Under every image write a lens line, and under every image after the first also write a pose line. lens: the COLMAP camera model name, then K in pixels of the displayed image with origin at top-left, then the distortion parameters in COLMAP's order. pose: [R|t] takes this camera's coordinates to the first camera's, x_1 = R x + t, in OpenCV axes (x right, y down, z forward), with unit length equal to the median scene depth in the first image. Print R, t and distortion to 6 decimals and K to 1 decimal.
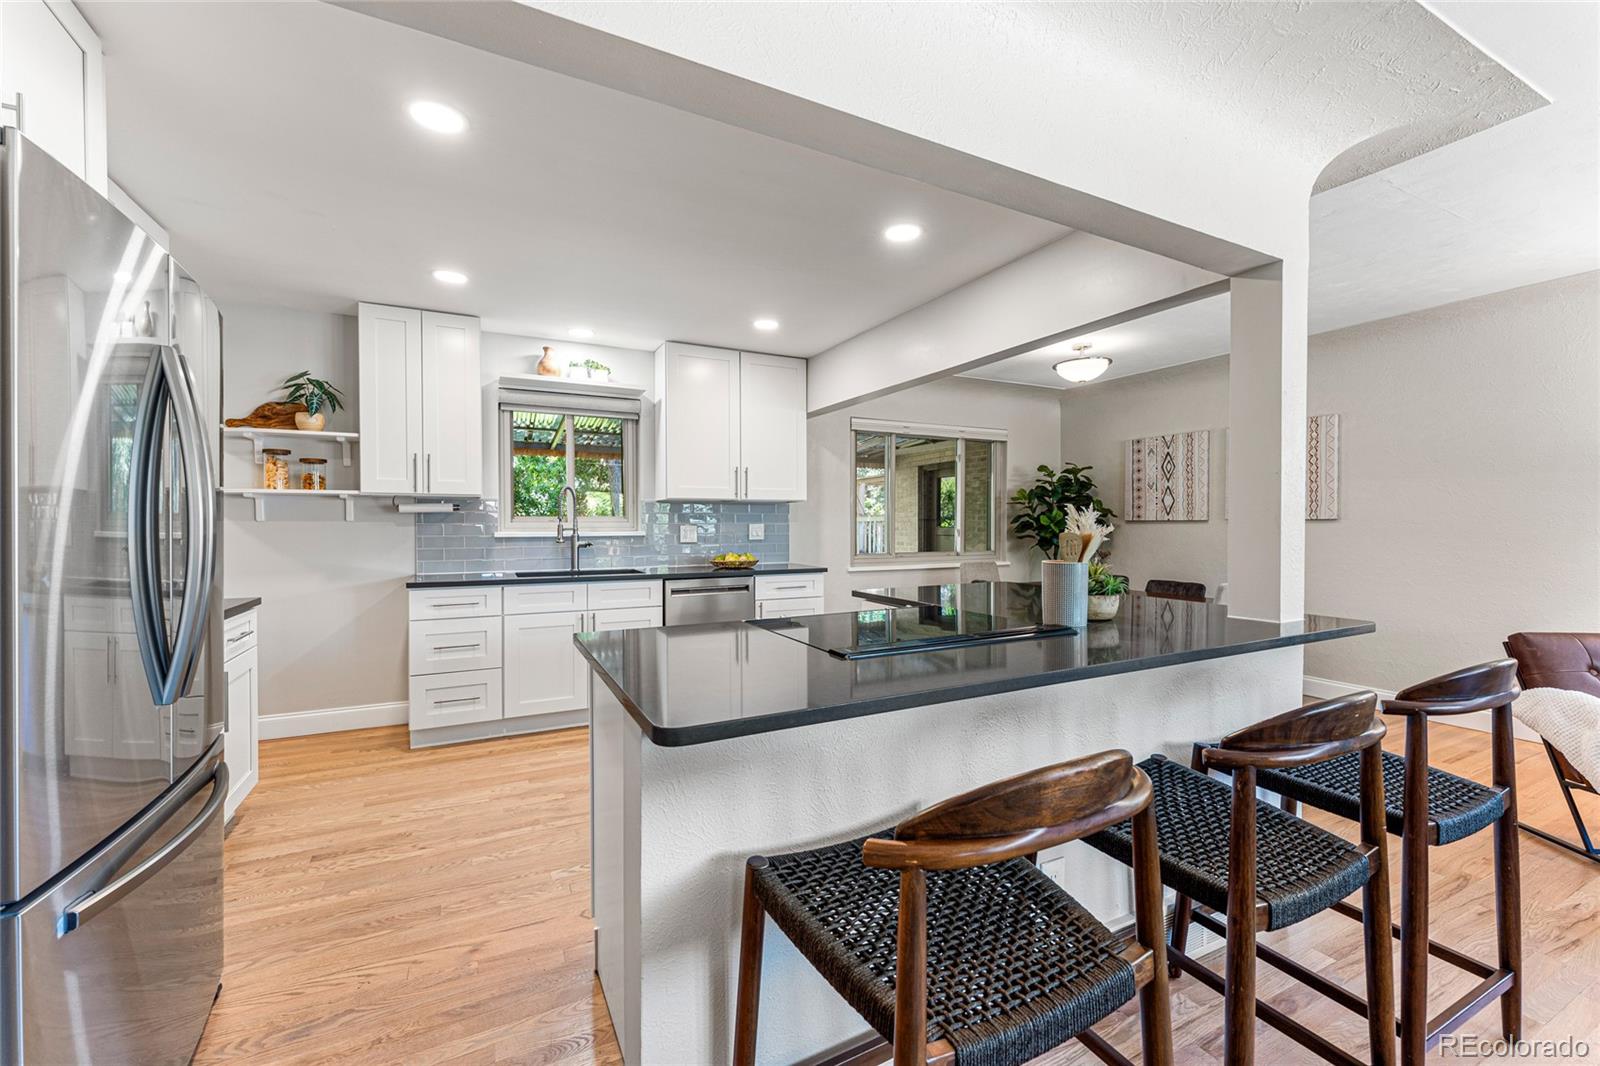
lens RADIAL K [[644.3, 0, 800.0], [0, 644.3, 533.0], [0, 0, 1]] dist [0.000380, 0.000008]
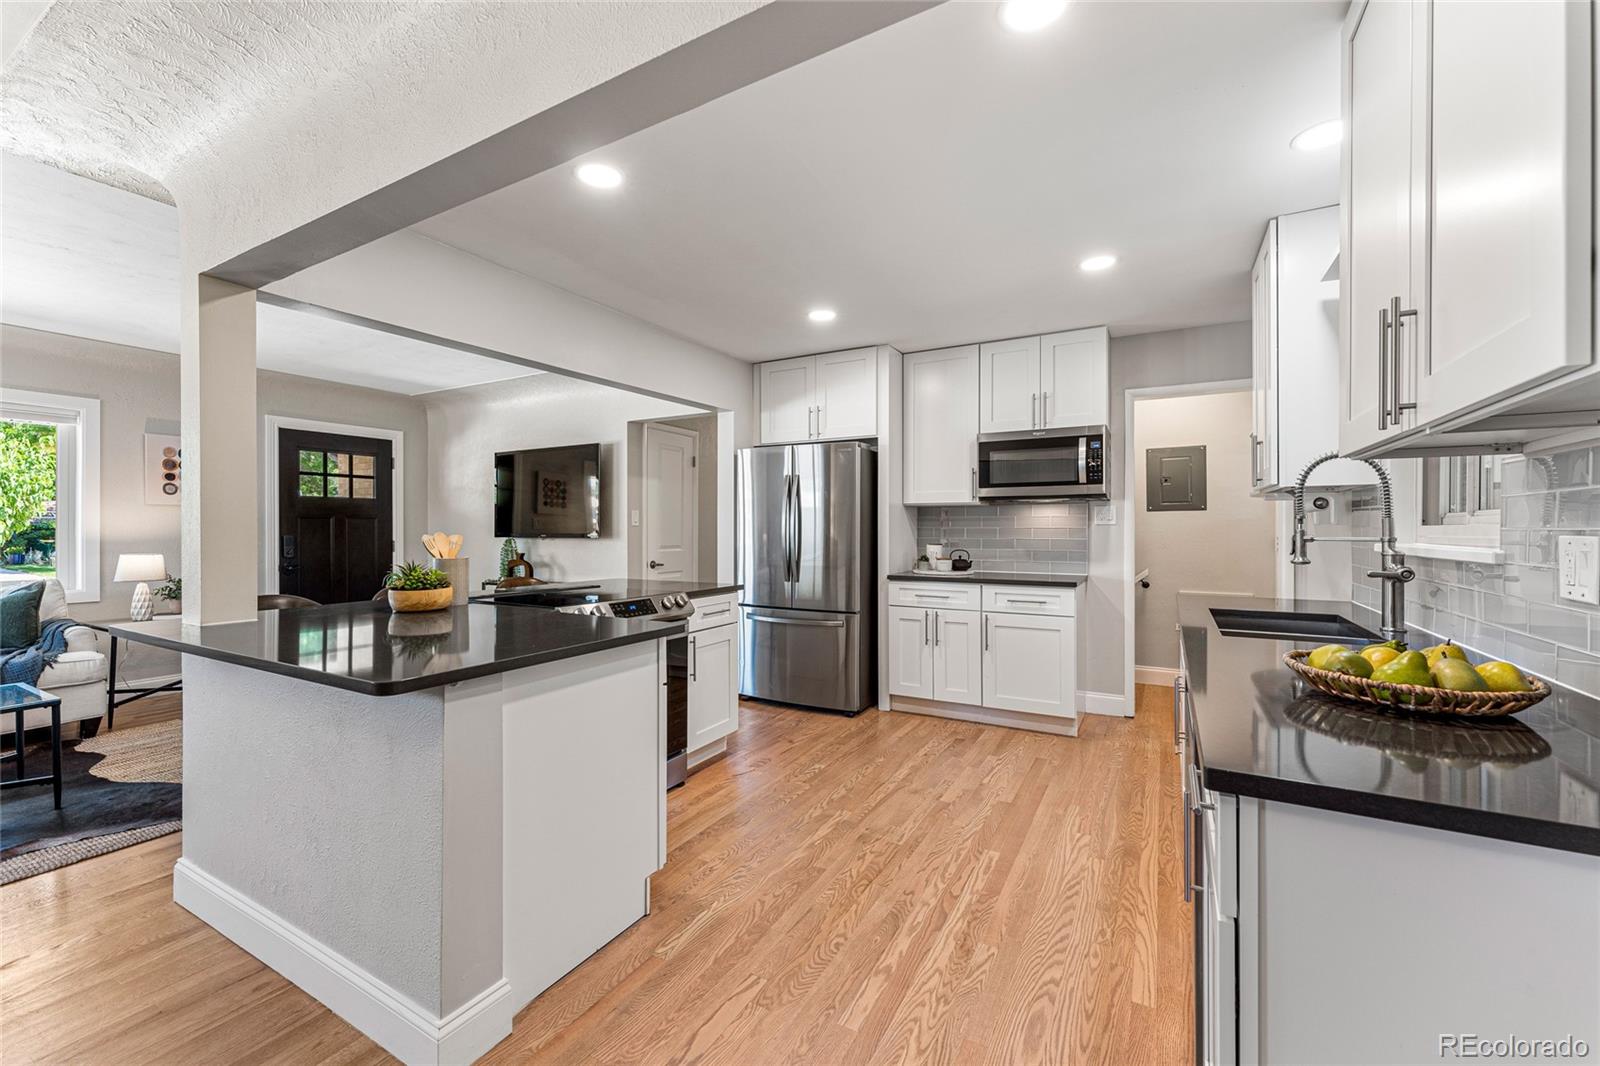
lens RADIAL K [[644.3, 0, 800.0], [0, 644.3, 533.0], [0, 0, 1]] dist [0.000380, 0.000008]
pose [[-0.826487, 0.002620, -0.562950, 0.355942], [-0.009343, 0.999788, 0.018370, -0.020701], [0.562879, 0.020443, -0.826287, 1.599451]]
